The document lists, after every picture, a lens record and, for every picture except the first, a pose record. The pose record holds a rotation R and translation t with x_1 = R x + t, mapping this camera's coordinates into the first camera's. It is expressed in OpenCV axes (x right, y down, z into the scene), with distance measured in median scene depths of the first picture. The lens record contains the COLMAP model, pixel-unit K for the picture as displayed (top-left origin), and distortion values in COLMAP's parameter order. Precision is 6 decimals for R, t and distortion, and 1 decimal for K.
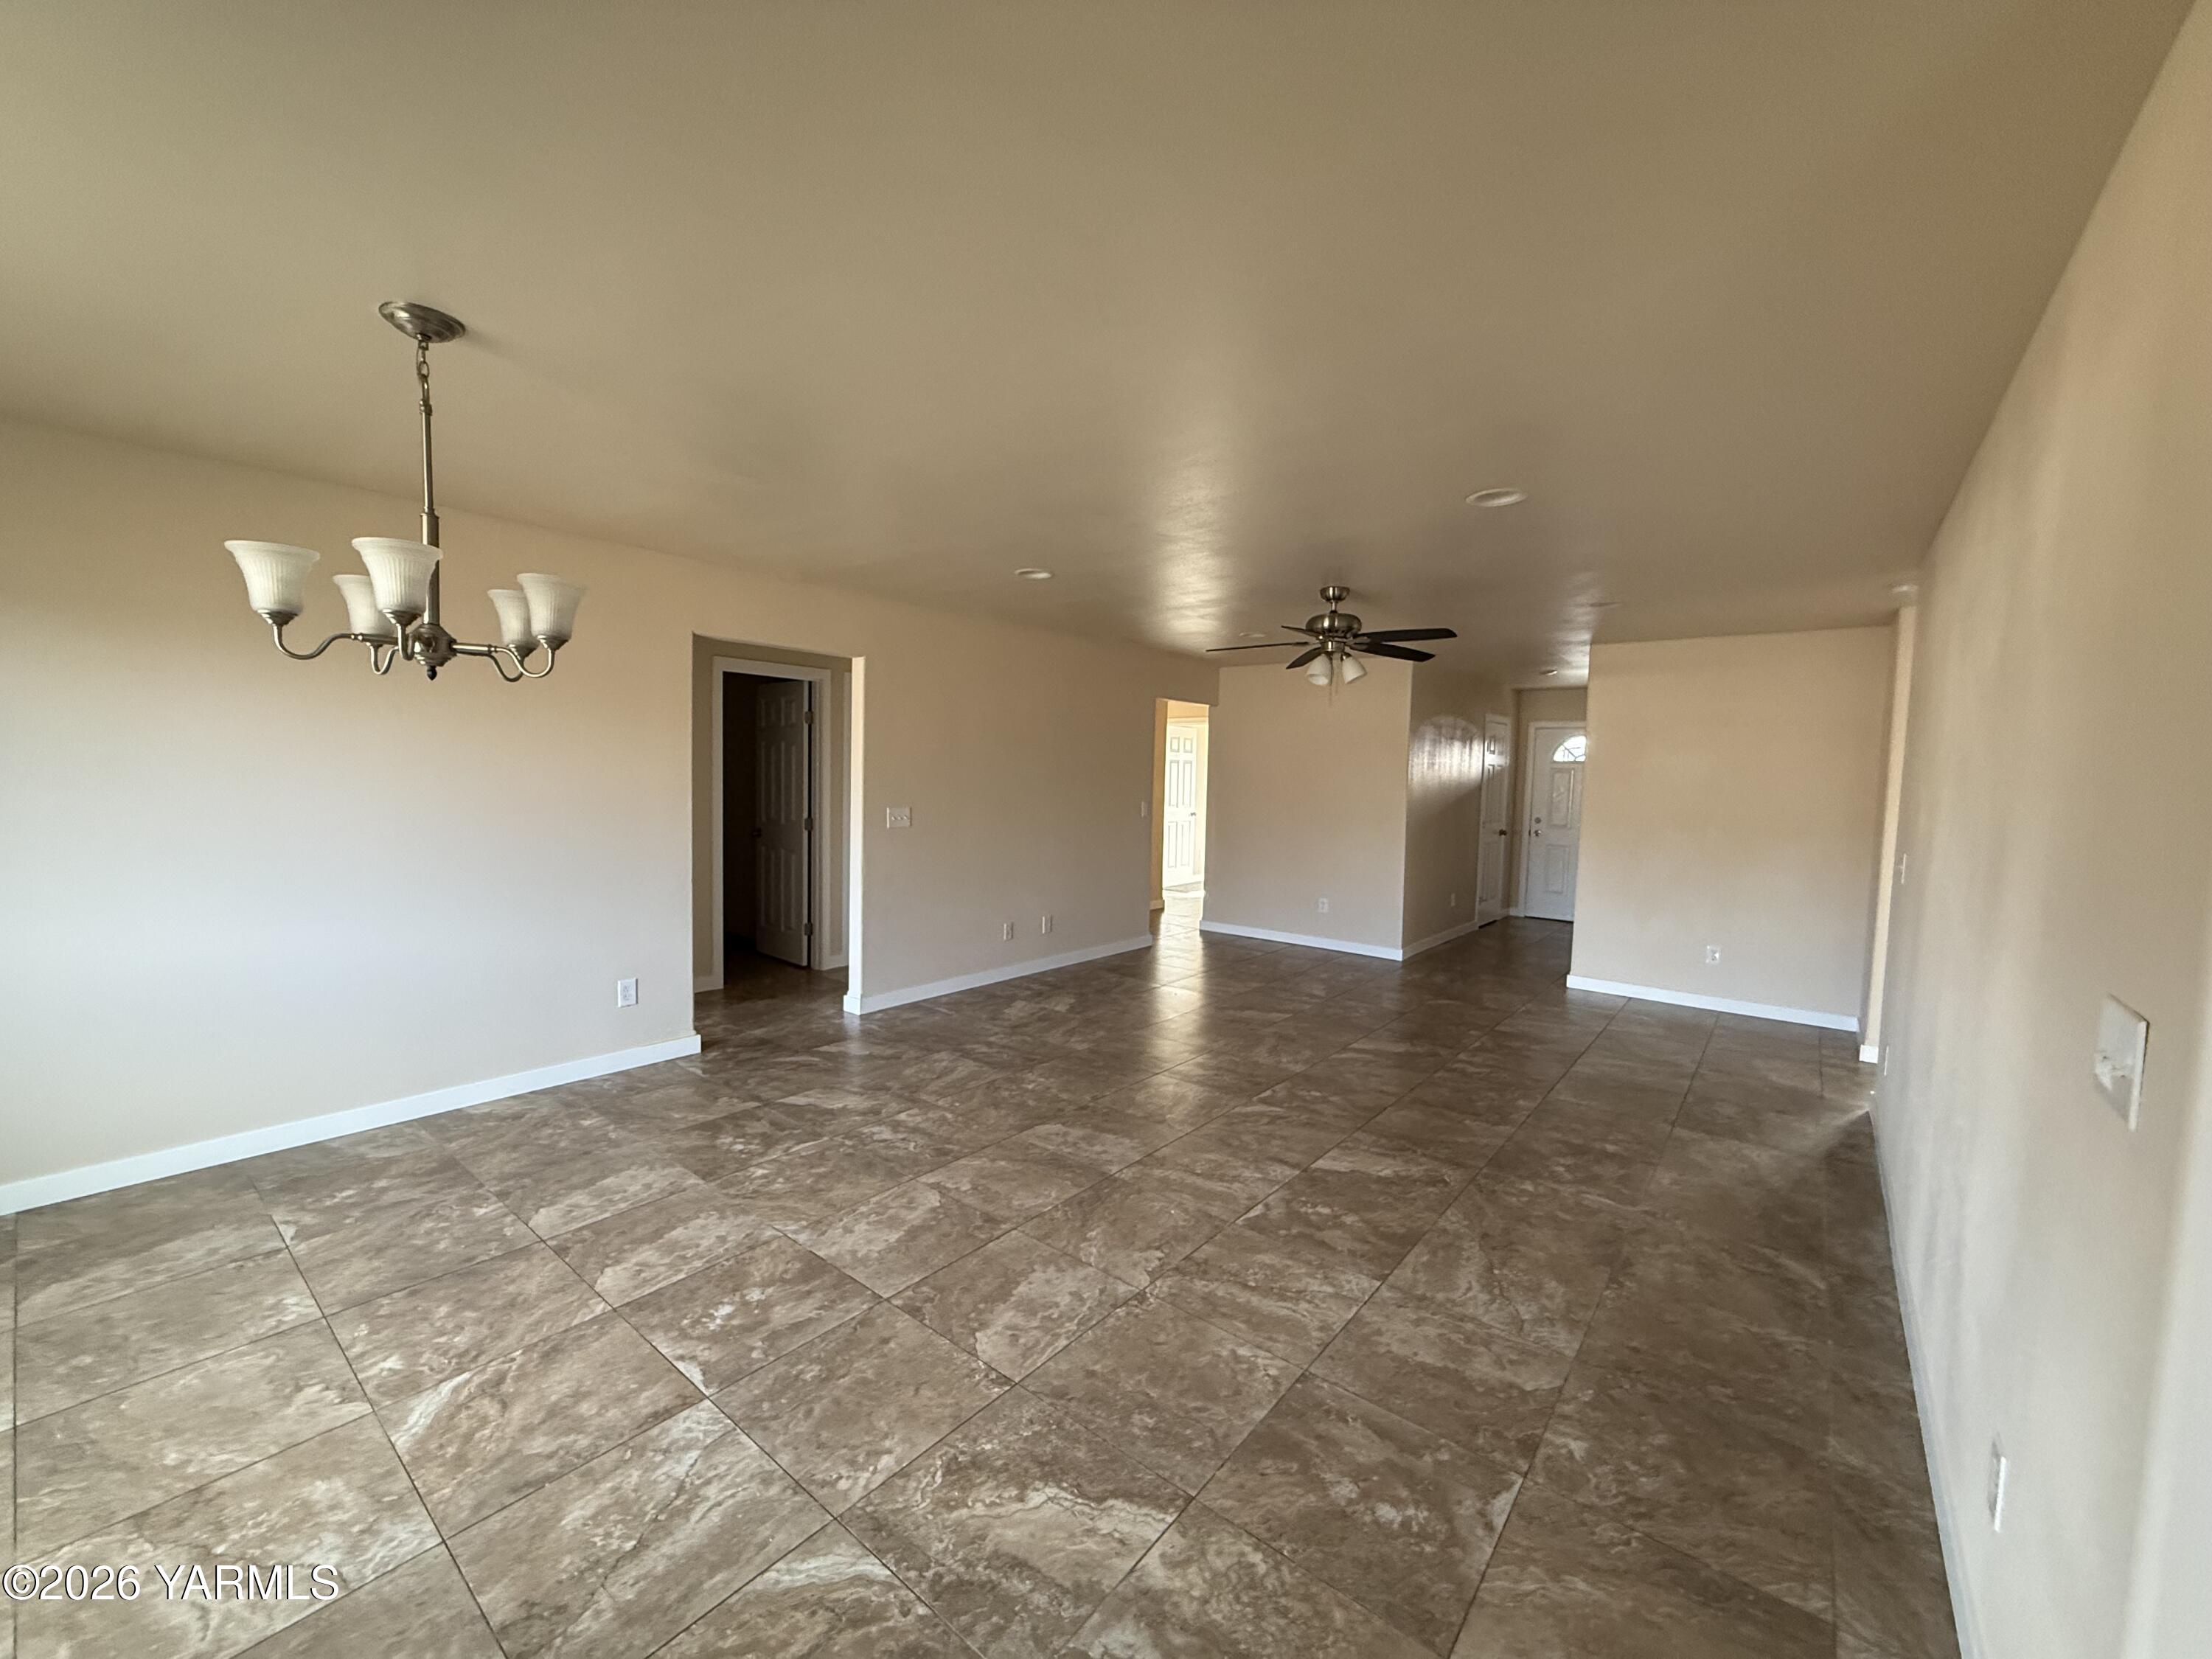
lens RADIAL K [[881.6, 0, 1098.6], [0, 881.6, 829.3], [0, 0, 1]] dist [-0.001441, 0.000921]
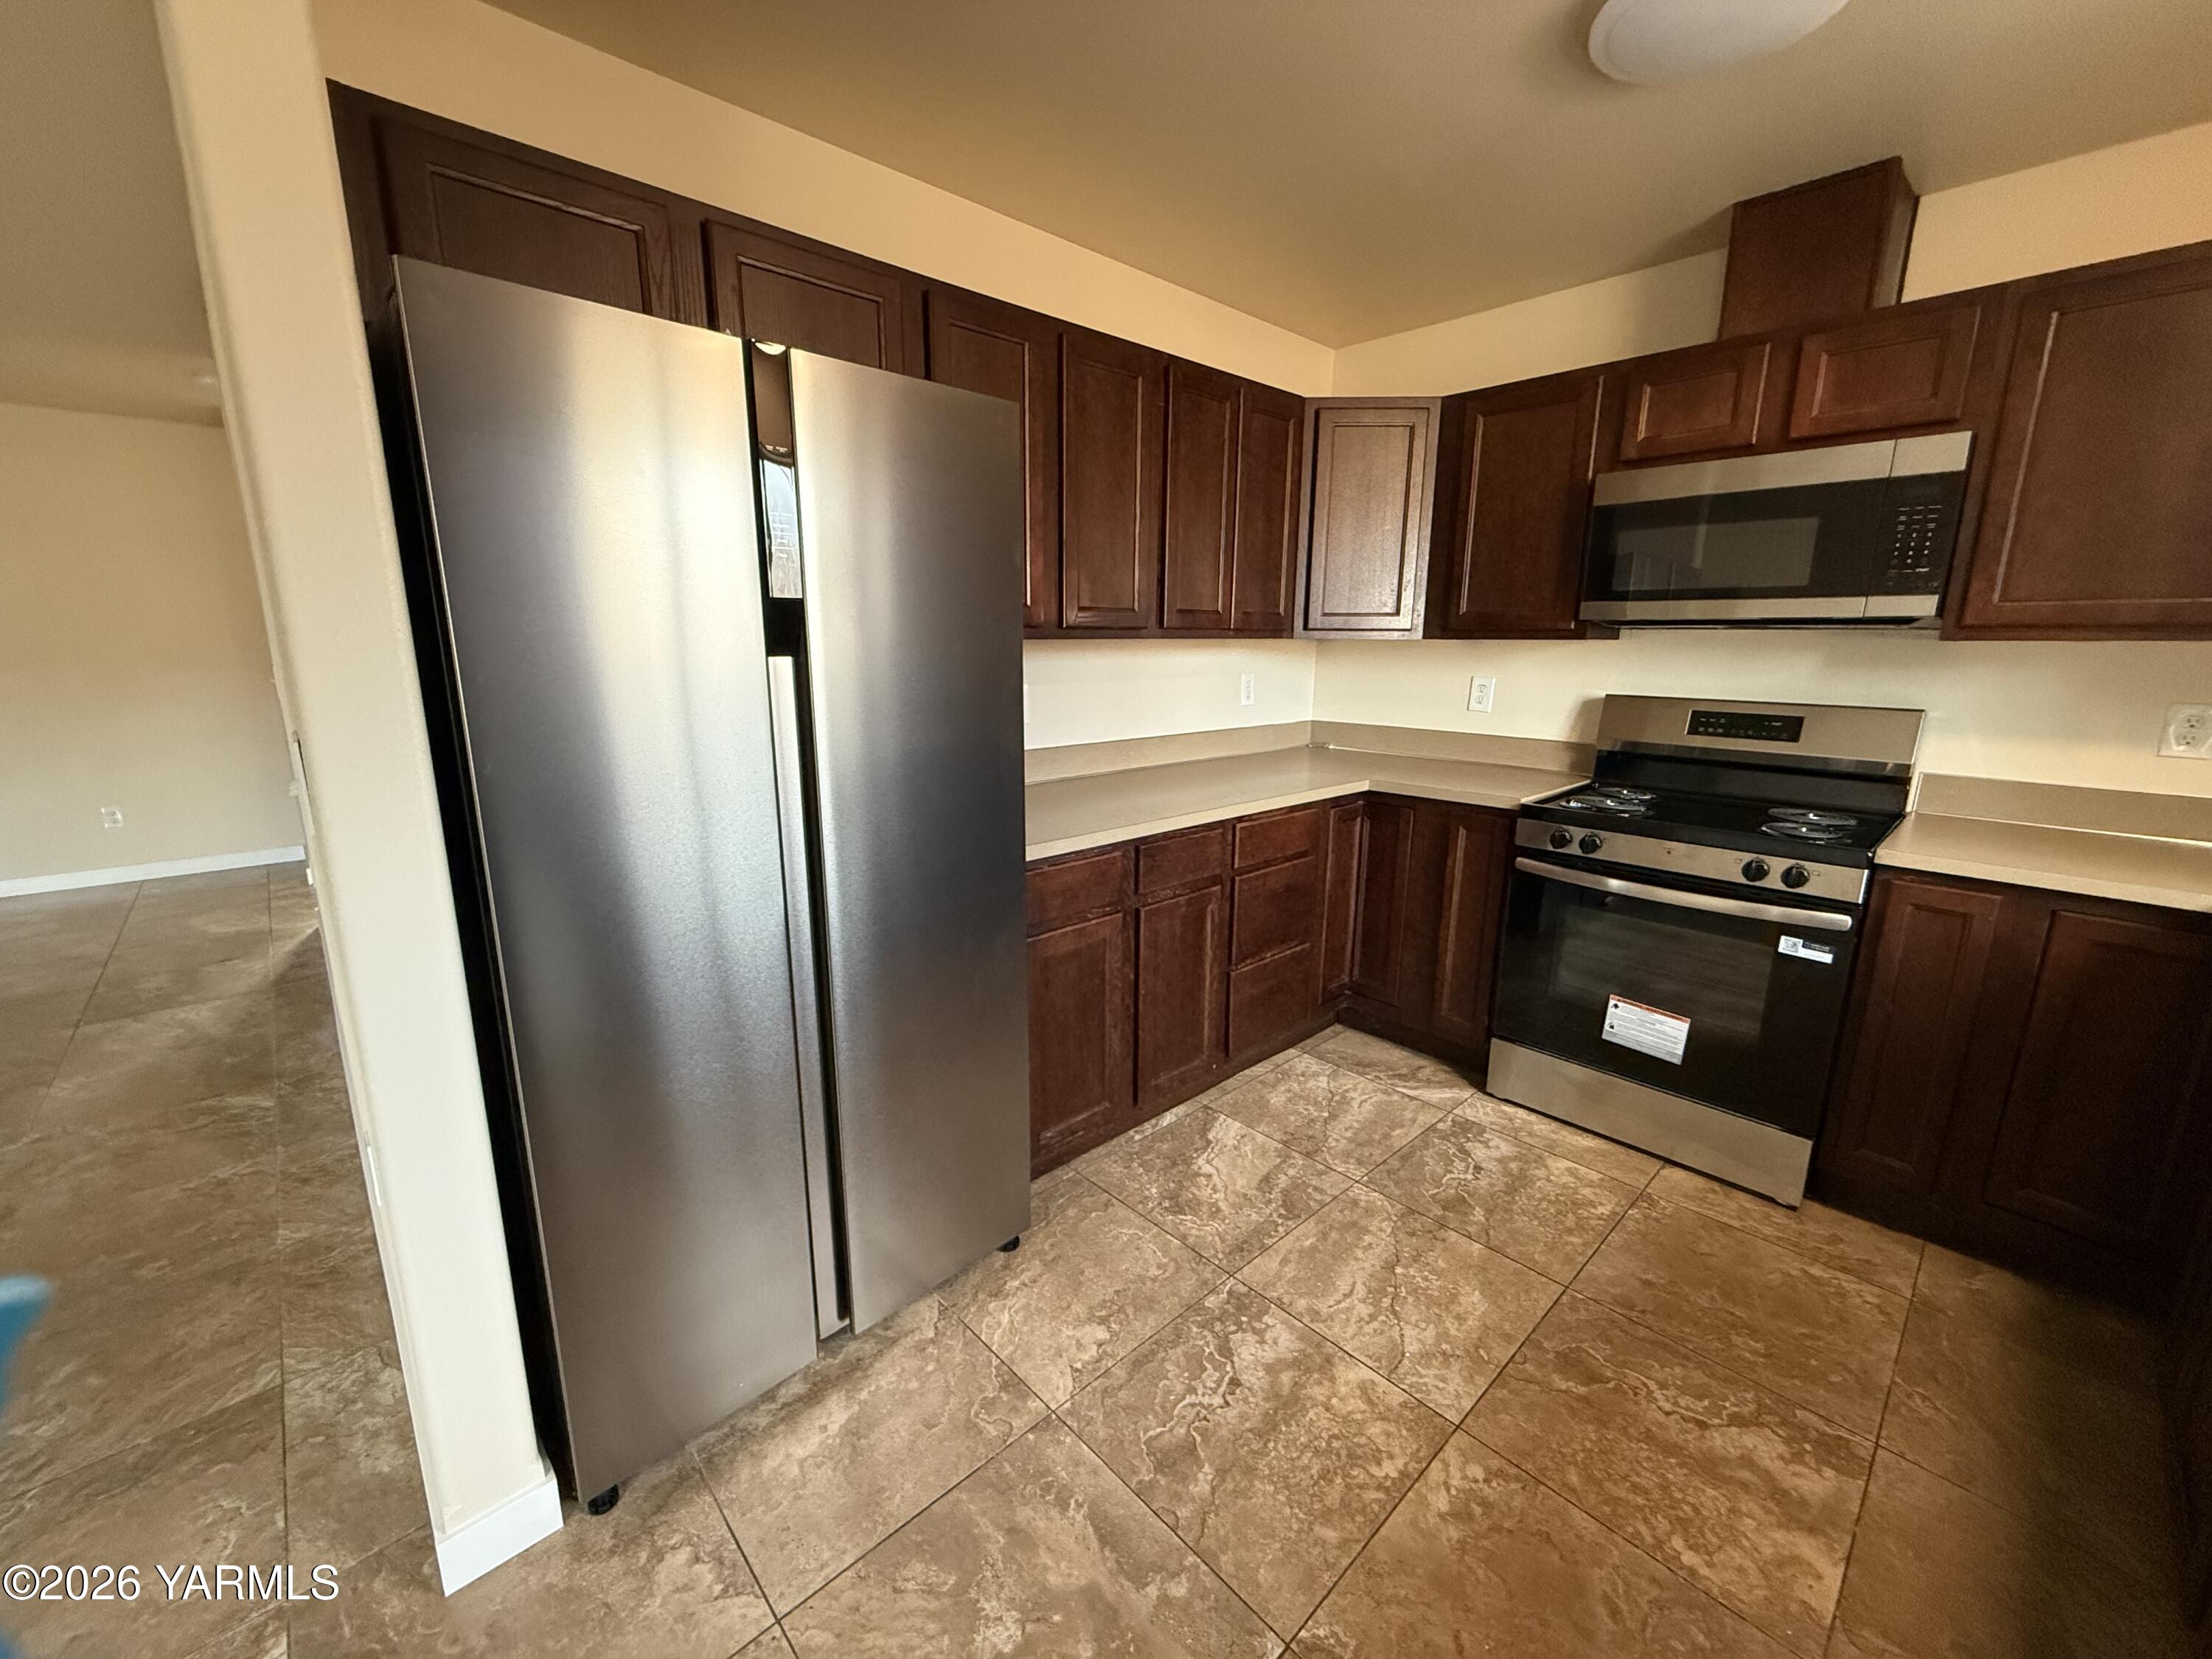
lens RADIAL K [[879.1, 0, 1100.3], [0, 879.1, 830.6], [0, 0, 1]] dist [0.001929, 0.000237]
pose [[0.140174, -0.239014, 0.960845, 0.065552], [0.063573, 0.970597, 0.232165, 0.044665], [-0.988084, 0.028540, 0.151247, -0.078239]]
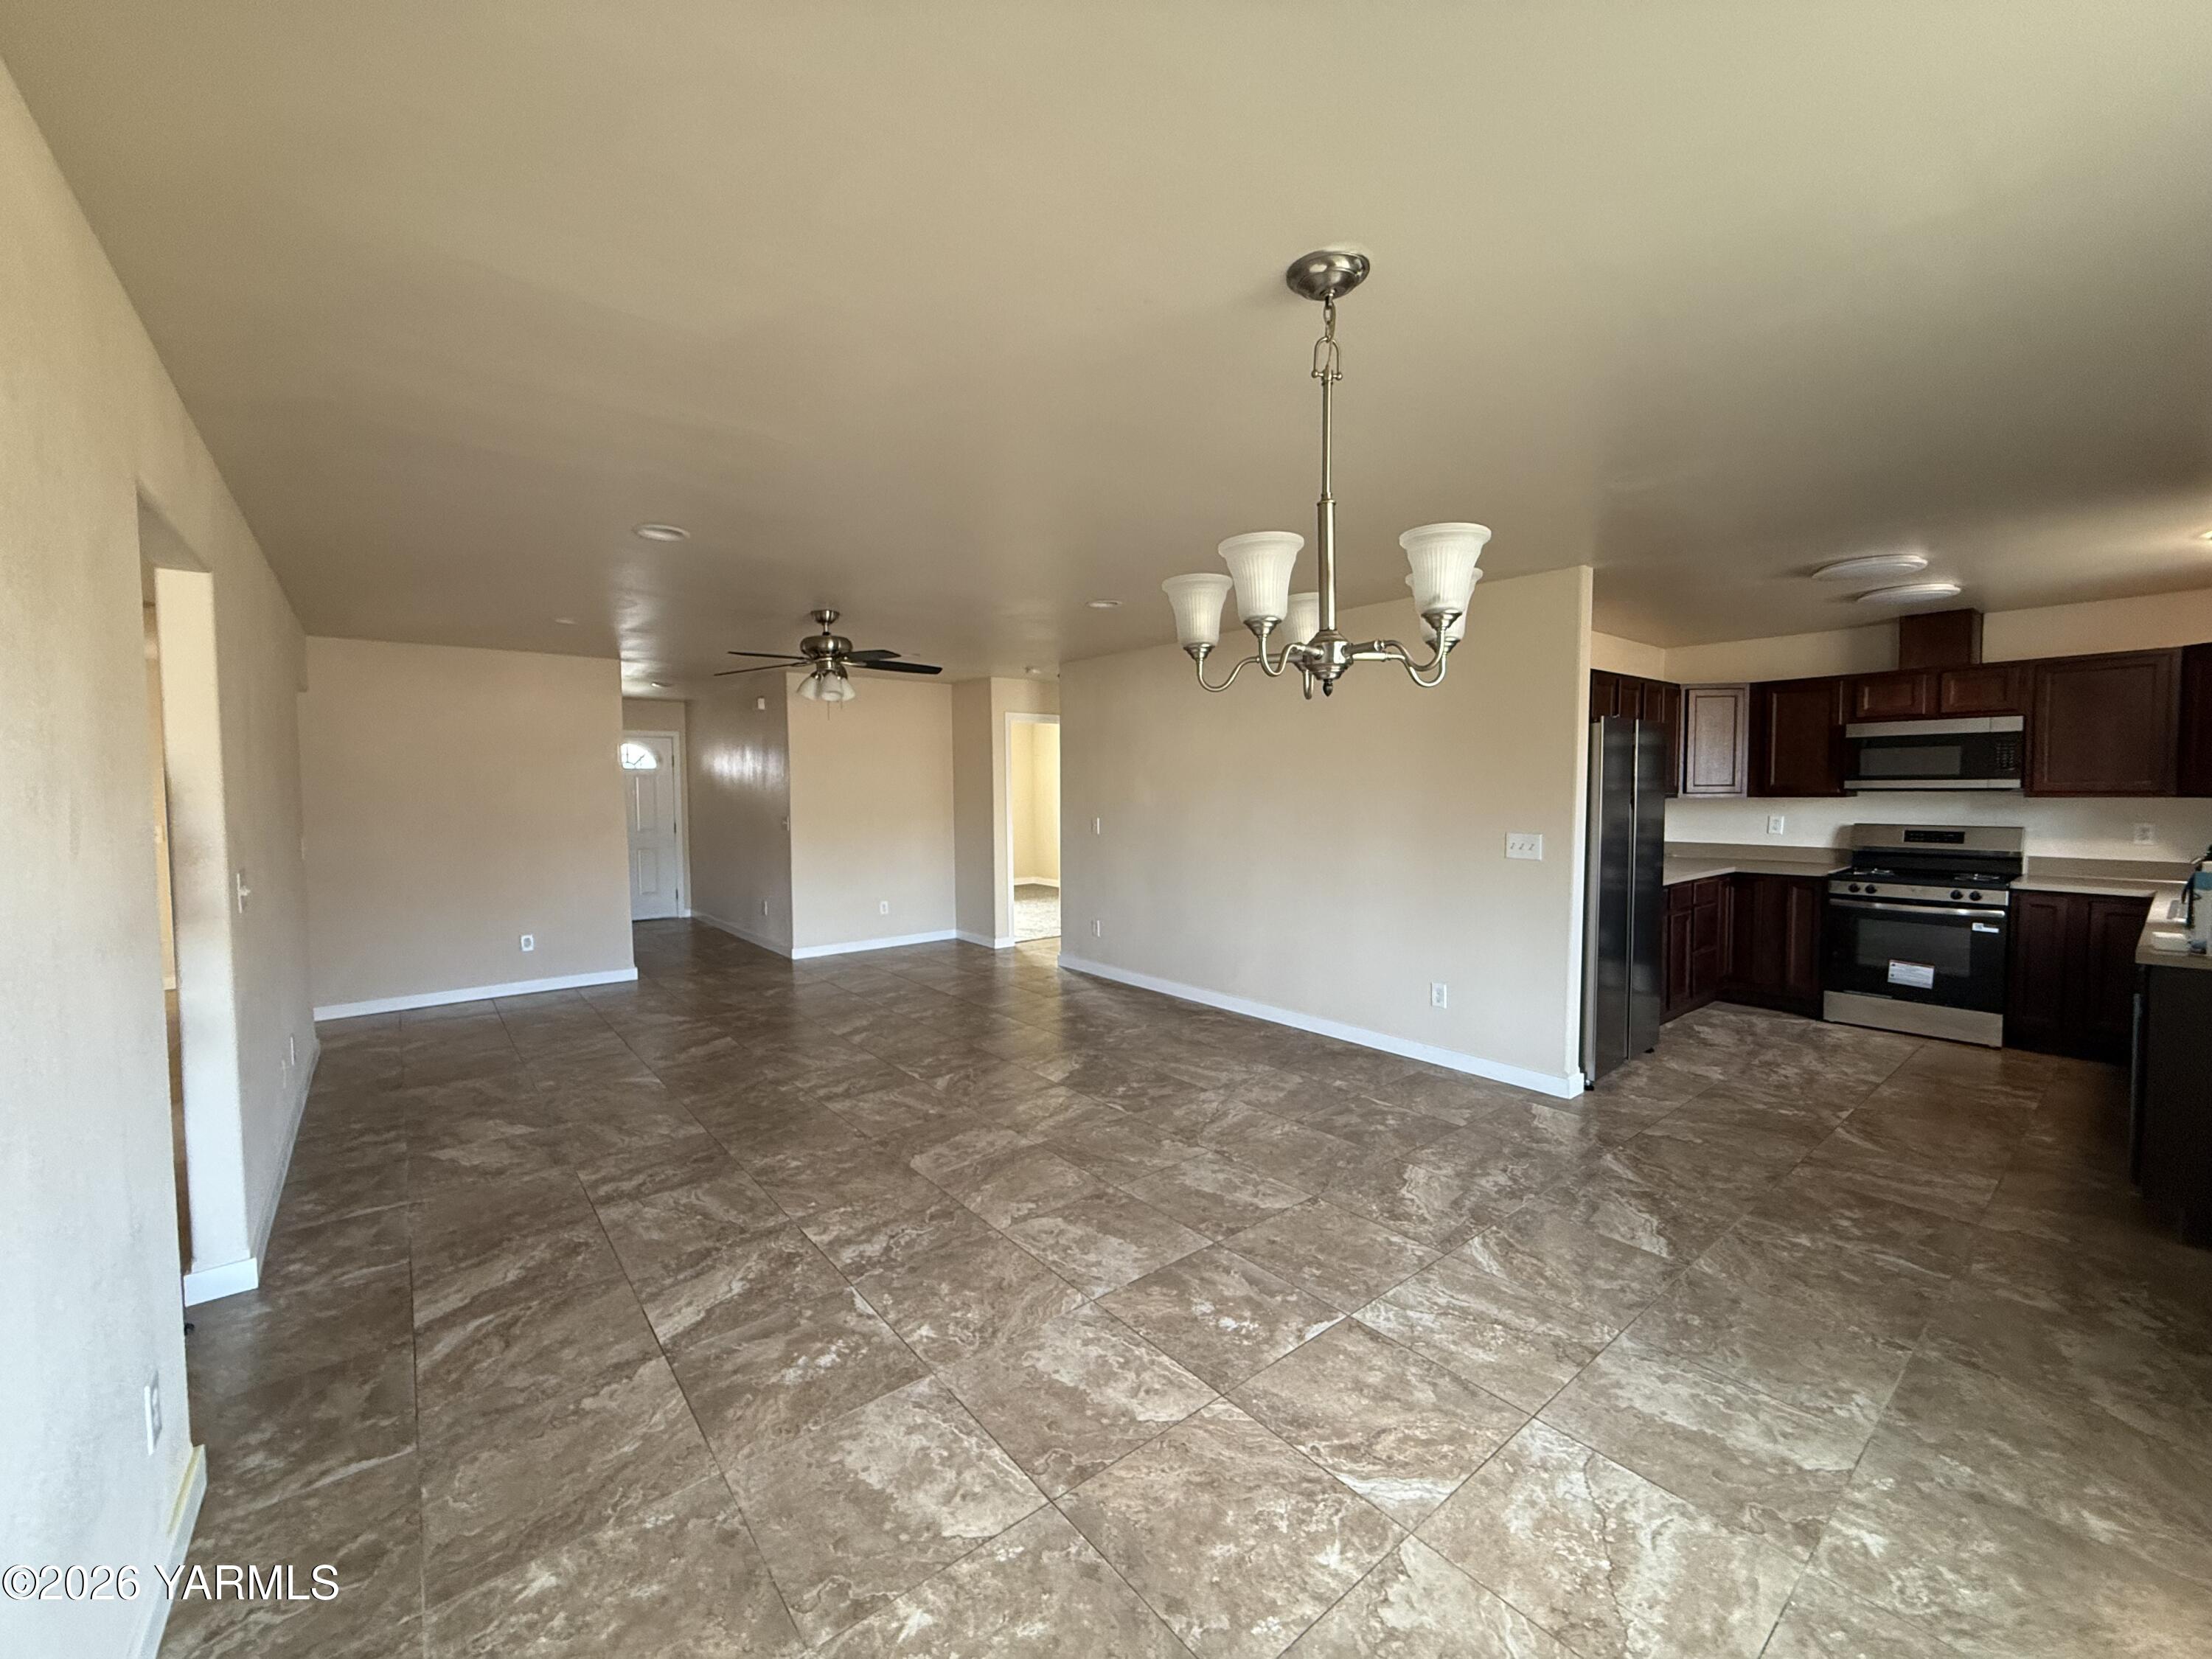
lens RADIAL K [[882.9, 0, 1098.7], [0, 882.9, 830.1], [0, 0, 1]] dist [0.000590, 0.000256]
pose [[0.209539, -0.077595, 0.974717, -1.183600], [0.077448, 0.995032, 0.062563, -0.081456], [-0.974728, 0.062381, 0.214507, 0.749208]]
